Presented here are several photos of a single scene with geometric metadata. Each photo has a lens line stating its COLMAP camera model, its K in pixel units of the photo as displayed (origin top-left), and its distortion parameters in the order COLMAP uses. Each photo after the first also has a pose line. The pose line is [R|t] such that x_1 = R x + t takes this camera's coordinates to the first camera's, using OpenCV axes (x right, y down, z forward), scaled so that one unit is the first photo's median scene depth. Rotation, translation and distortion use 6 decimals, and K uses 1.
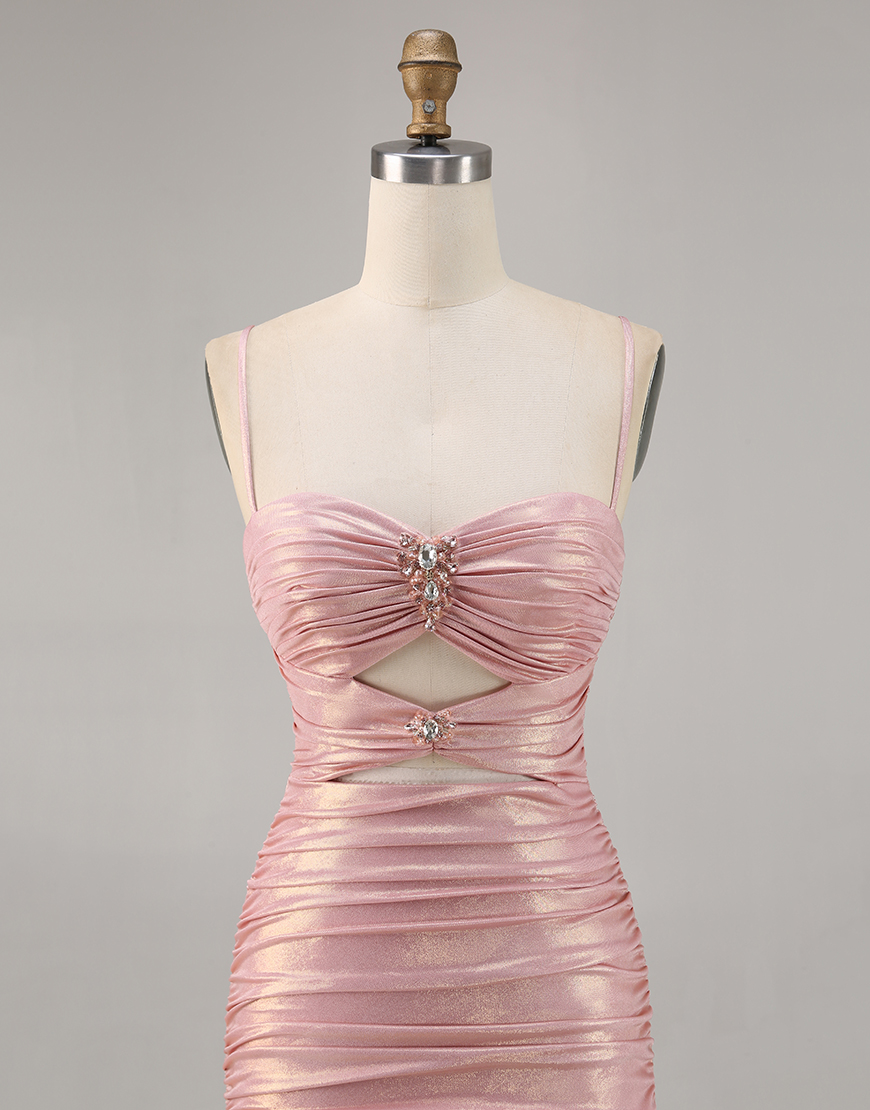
lens RADIAL K [[2448.6, 0, 432.5], [0, 2448.6, 554.9], [0, 0, 1]] dist [-0.026278, 0.000000]
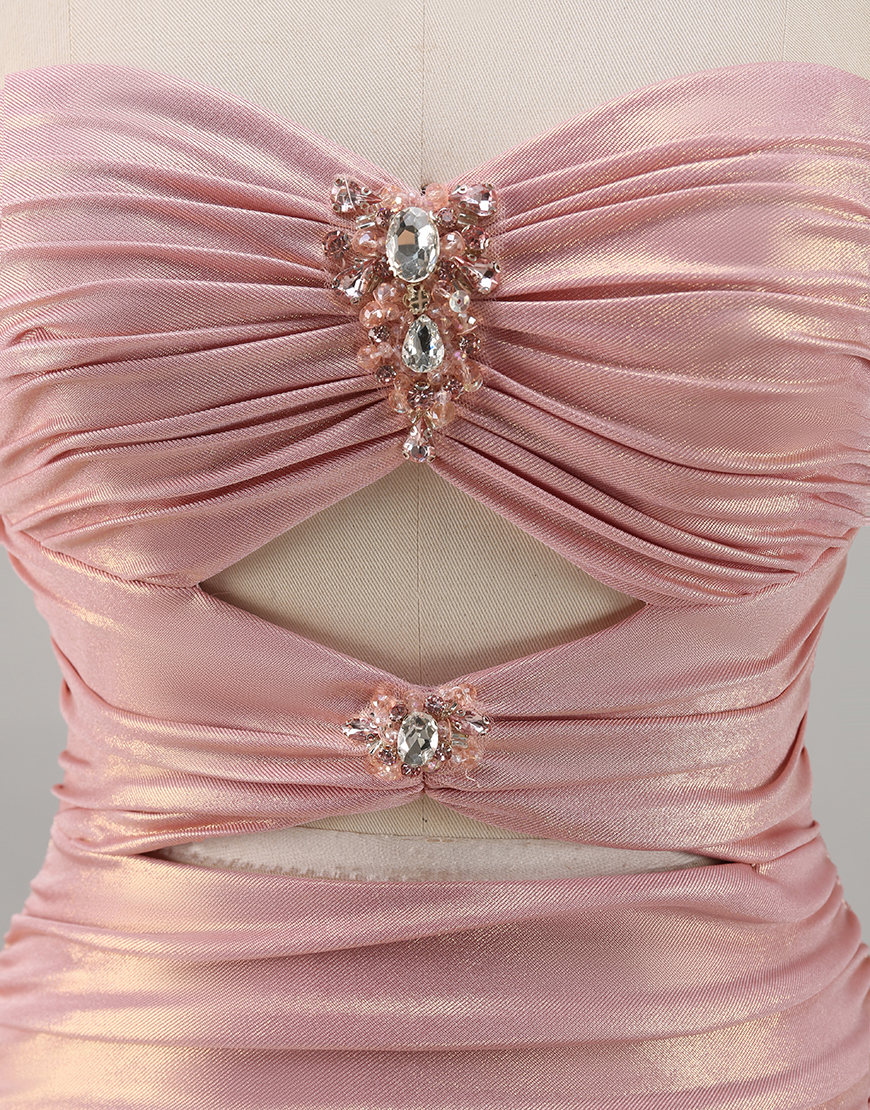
lens RADIAL K [[2448.6, 0, 427.3], [0, 2448.6, 546.2], [0, 0, 1]] dist [-0.026278, 0.000000]
pose [[0.999526, 0.000713, 0.030769, -0.010219], [-0.003995, 0.994278, 0.106745, 0.006079], [-0.030517, -0.106817, 0.993810, 0.650246]]
